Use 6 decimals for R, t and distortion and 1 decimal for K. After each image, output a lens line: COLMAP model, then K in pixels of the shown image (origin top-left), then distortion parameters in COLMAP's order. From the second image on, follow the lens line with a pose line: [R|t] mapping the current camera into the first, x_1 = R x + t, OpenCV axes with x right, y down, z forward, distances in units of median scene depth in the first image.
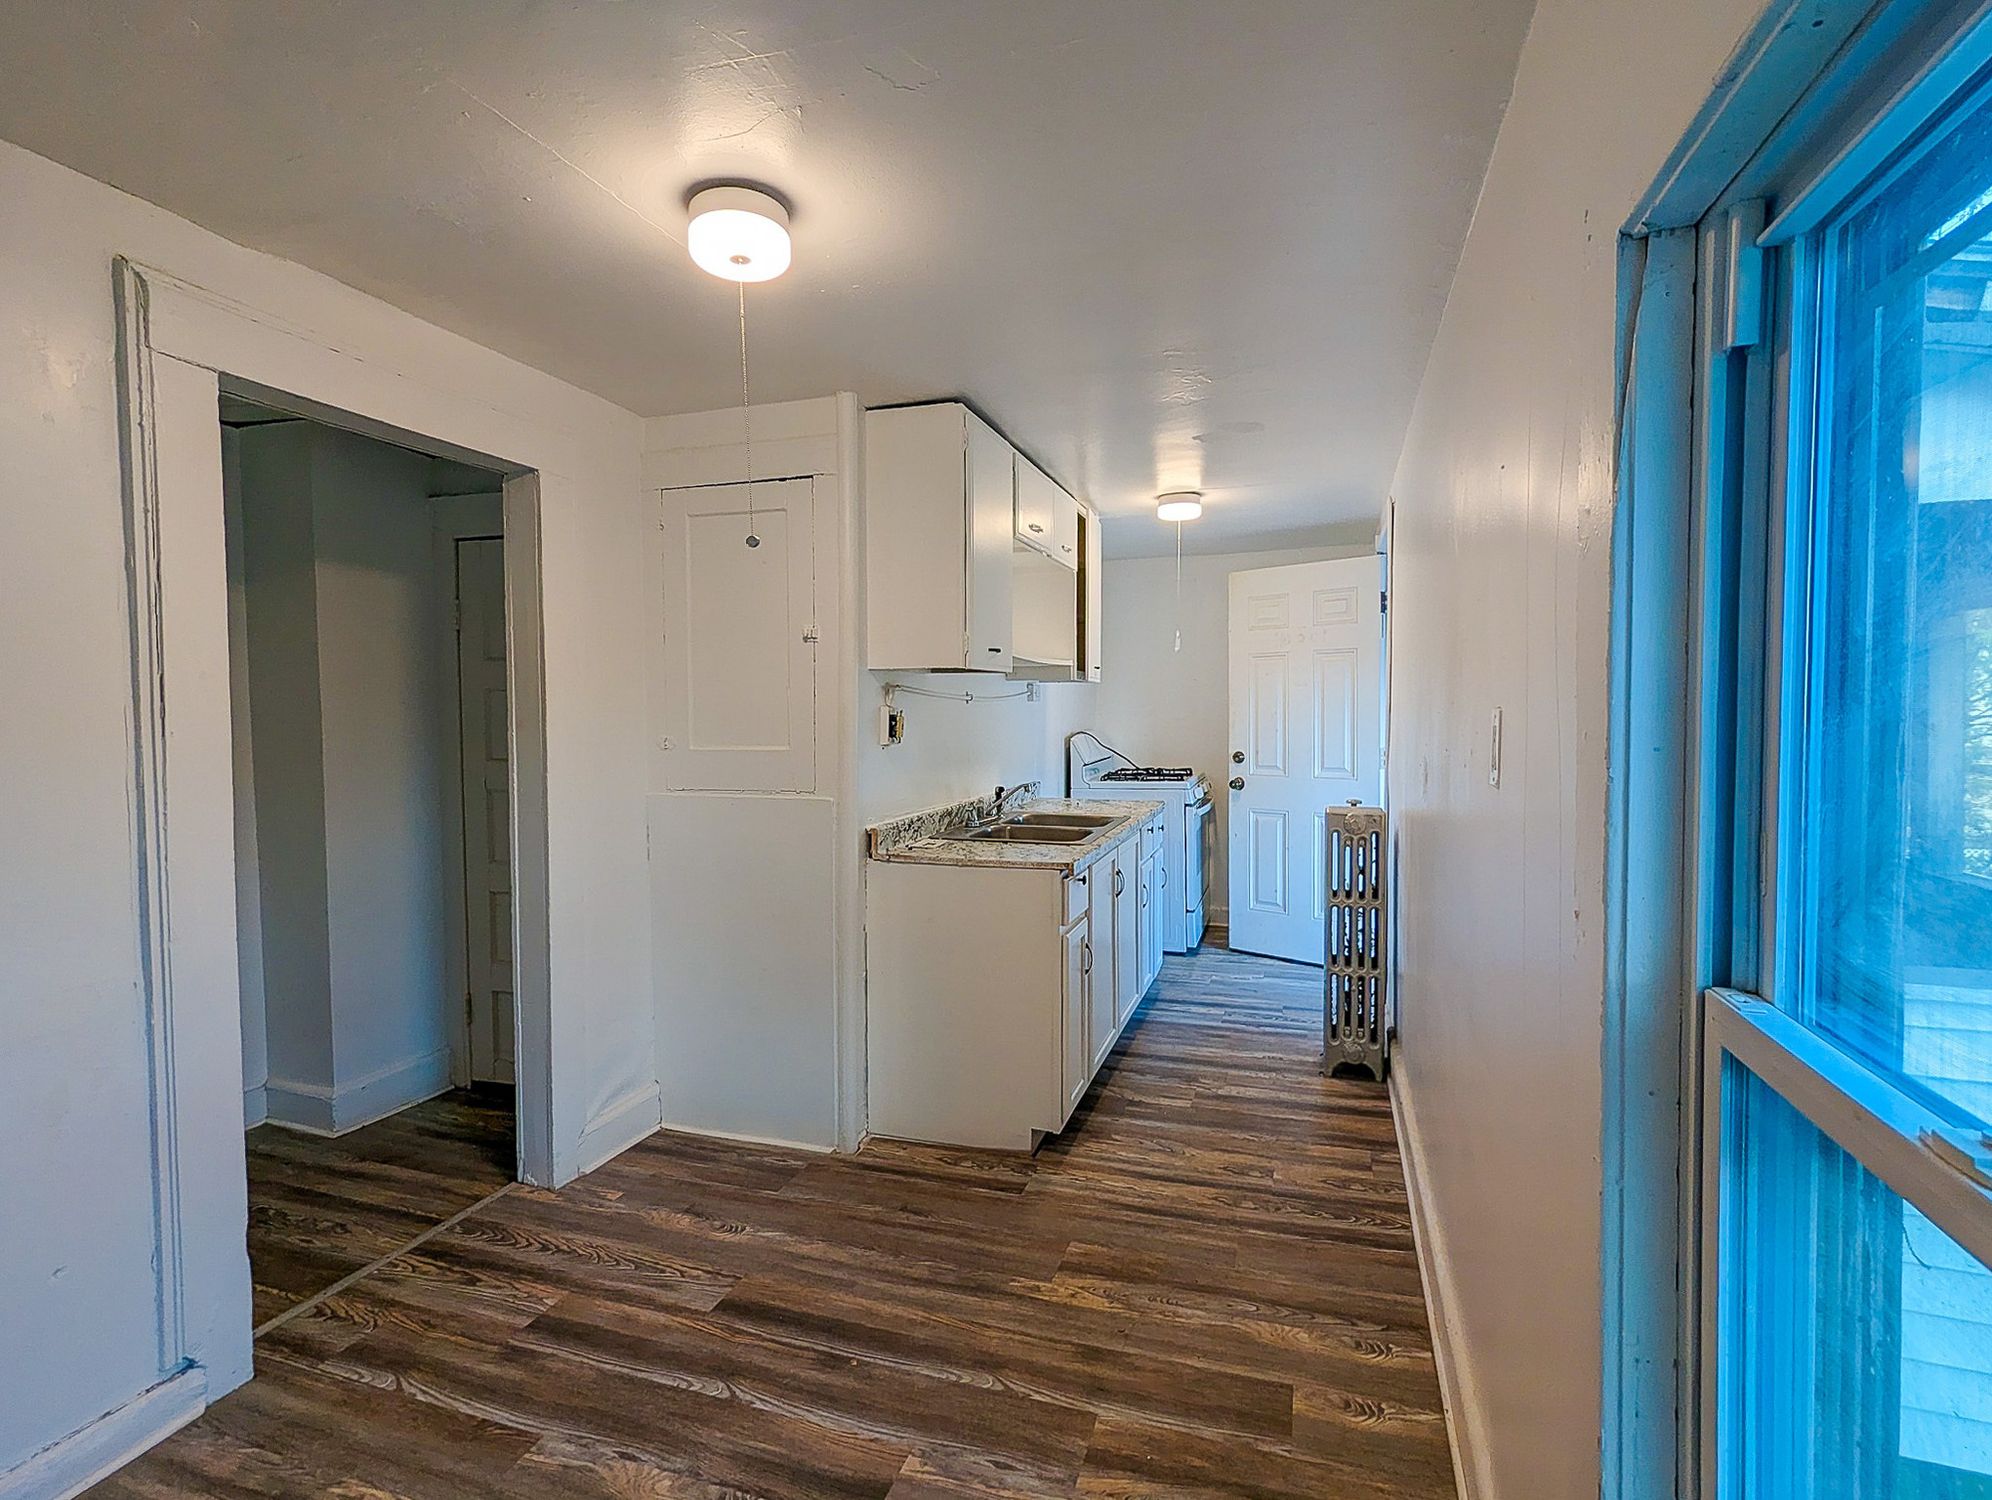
lens RADIAL K [[946.0, 0, 1001.4], [0, 946.0, 739.7], [0, 0, 1]] dist [-0.000863, -0.001321]
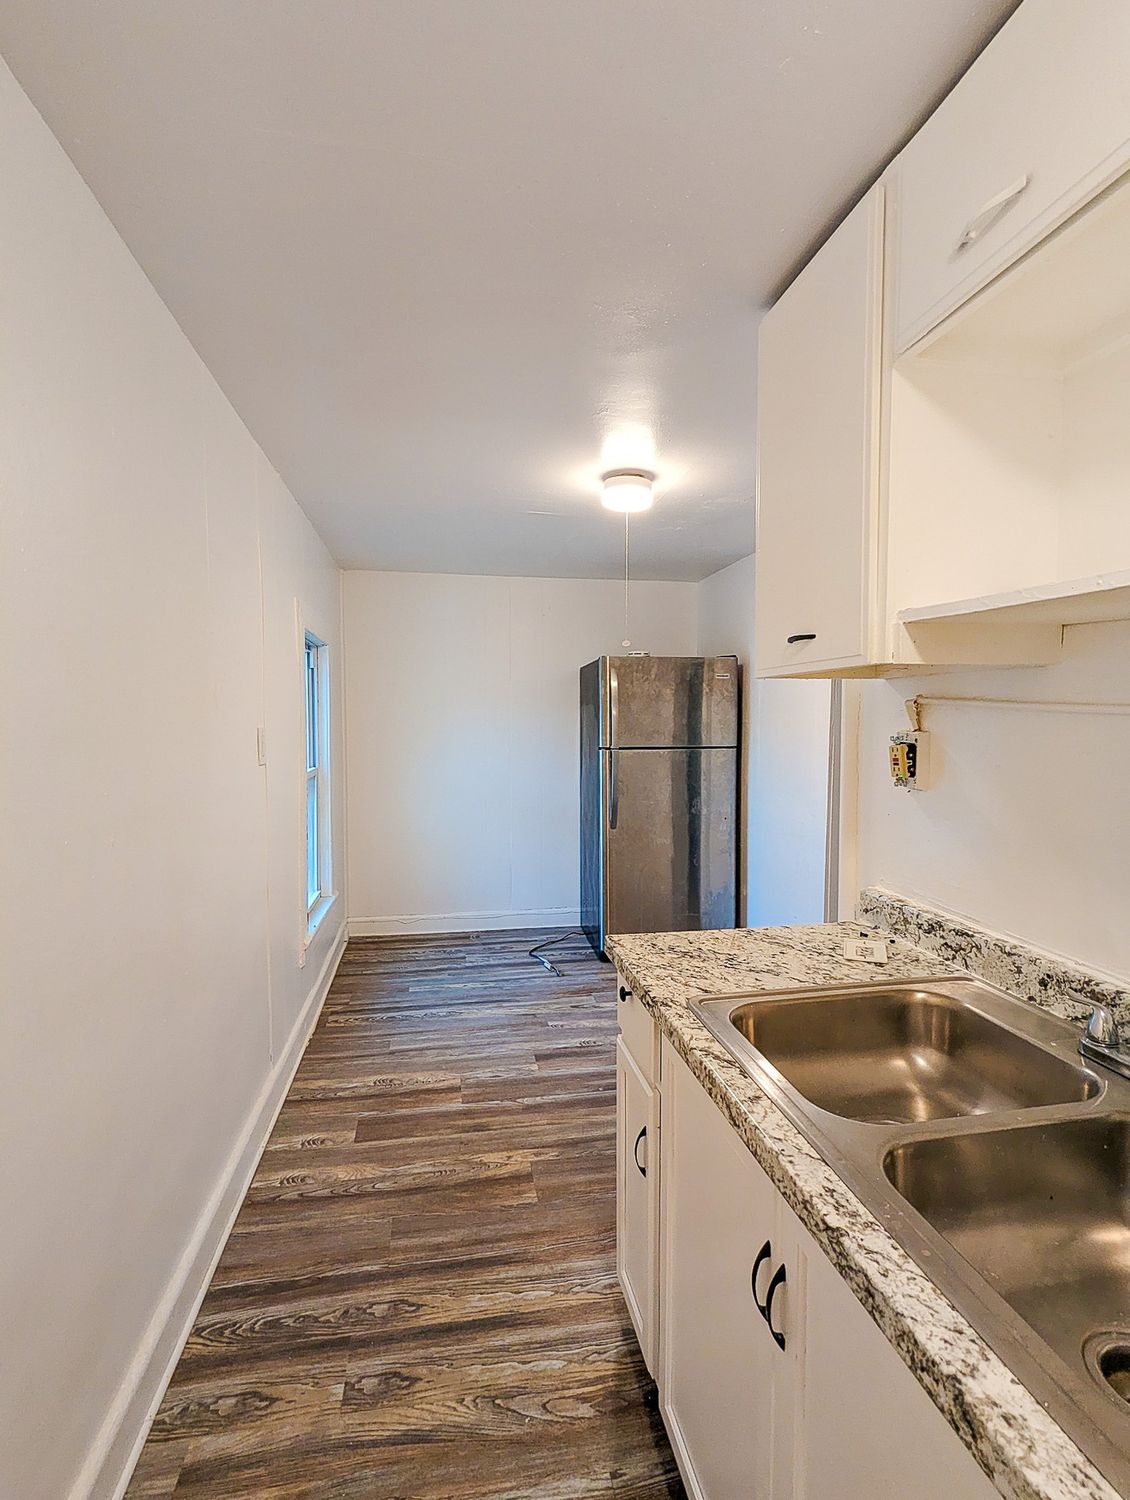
lens RADIAL K [[712.4, 0, 565.0], [0, 712.4, 750.0], [0, 0, 1]] dist [-0.000863, -0.001321]
pose [[-0.877275, 0.026552, -0.479253, 0.378780], [-0.013089, 0.996774, 0.079183, -0.064052], [0.479809, 0.075738, -0.874098, 1.485988]]
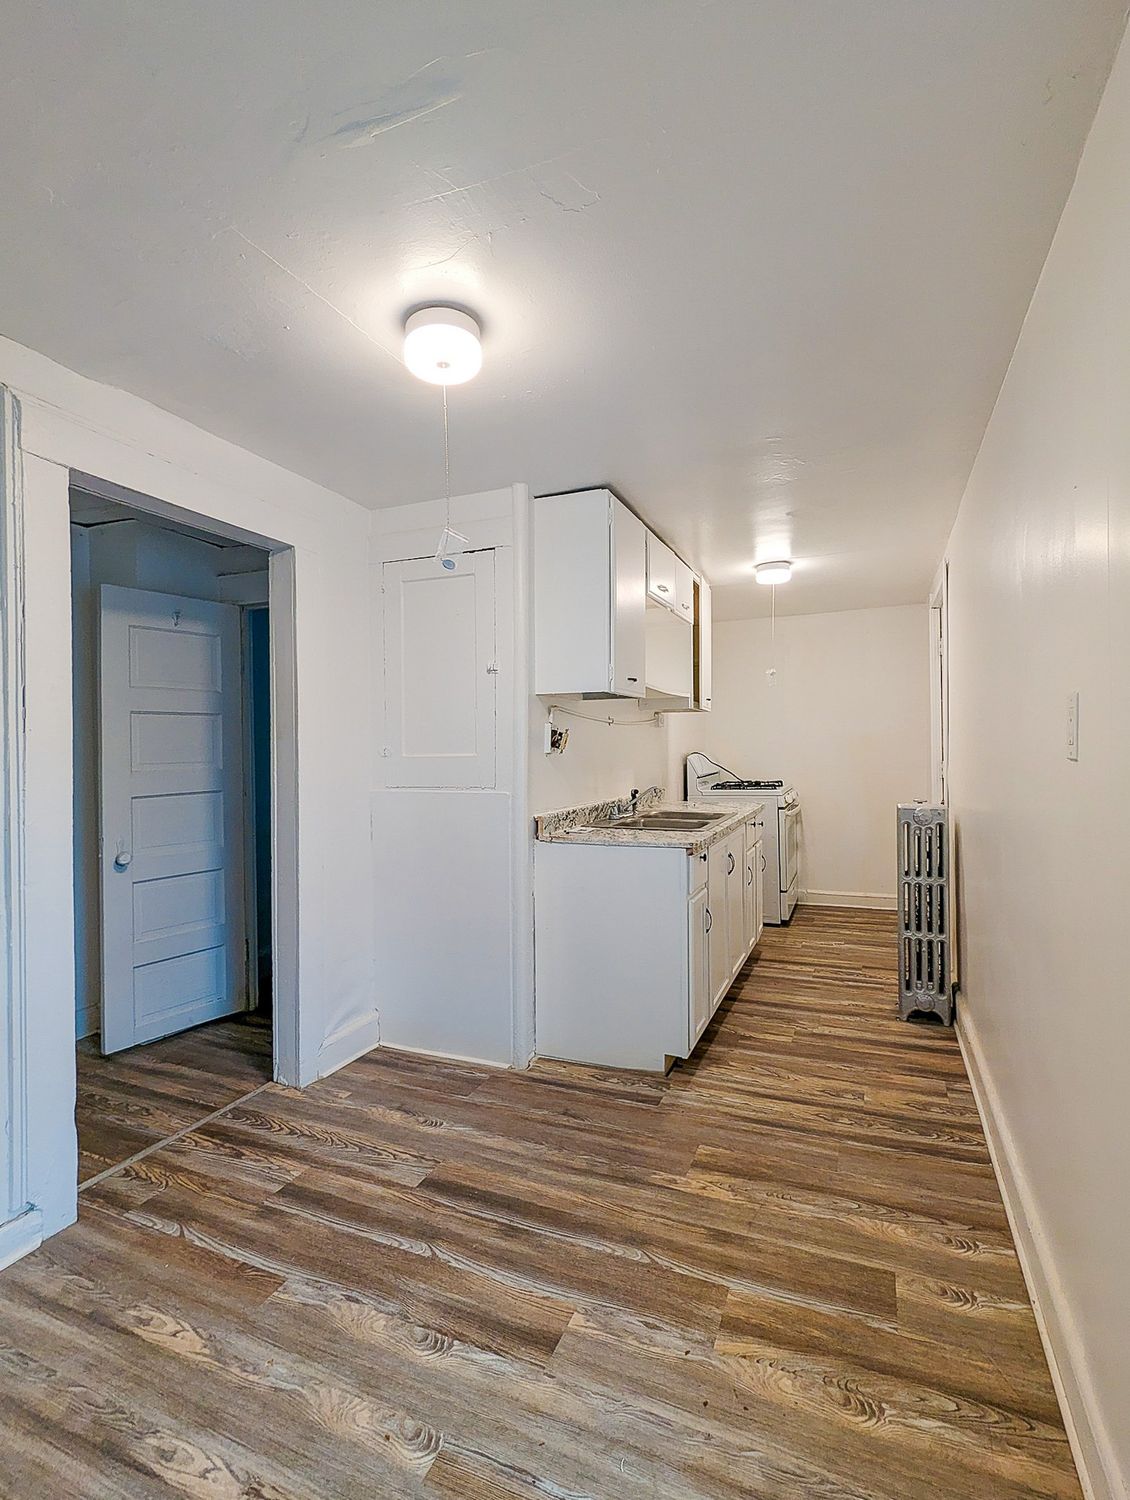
lens RADIAL K [[703.6, 0, 567.9], [0, 703.6, 745.8], [0, 0, 1]] dist [-0.002559, 0.000189]
pose [[0.996311, -0.005409, -0.085647, -0.015073], [0.002412, 0.999383, -0.035050, 0.033571], [0.085783, 0.034714, 0.995709, 0.040709]]
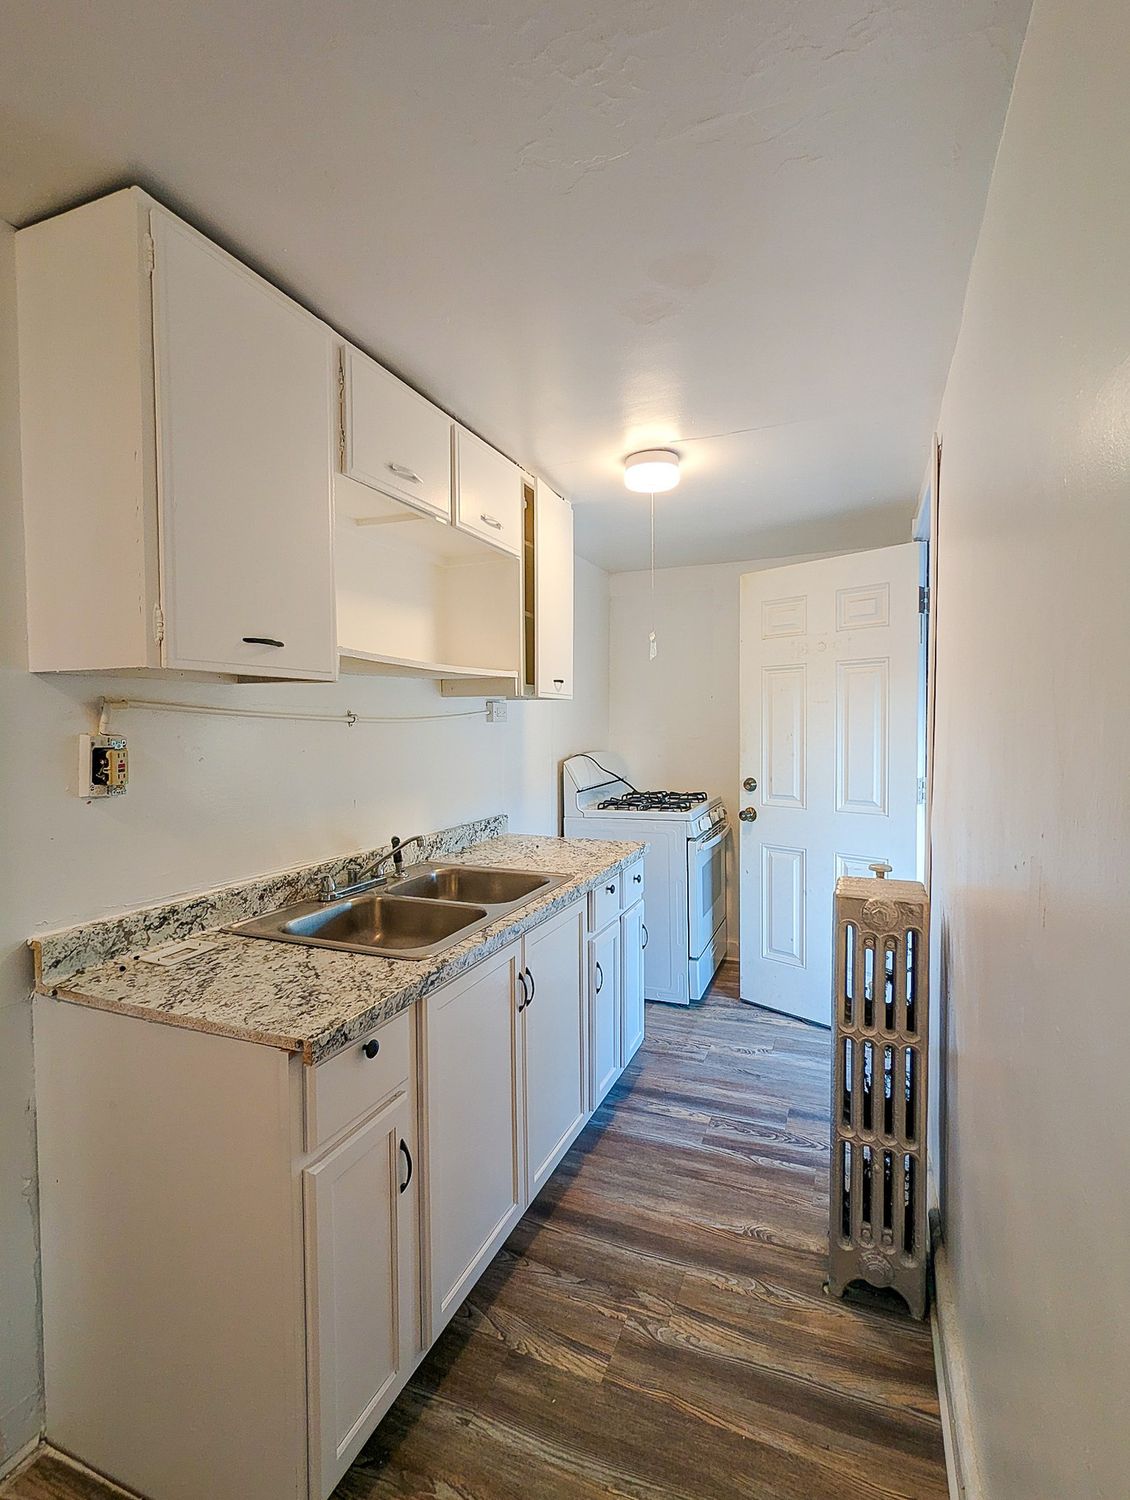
lens RADIAL K [[712.4, 0, 565.0], [0, 712.4, 750.0], [0, 0, 1]] dist [-0.000863, -0.001321]
pose [[0.997444, 0.002367, -0.071411, 0.242715], [-0.002172, 0.999994, 0.002813, -0.029311], [0.071417, -0.002651, 0.997443, 0.625429]]
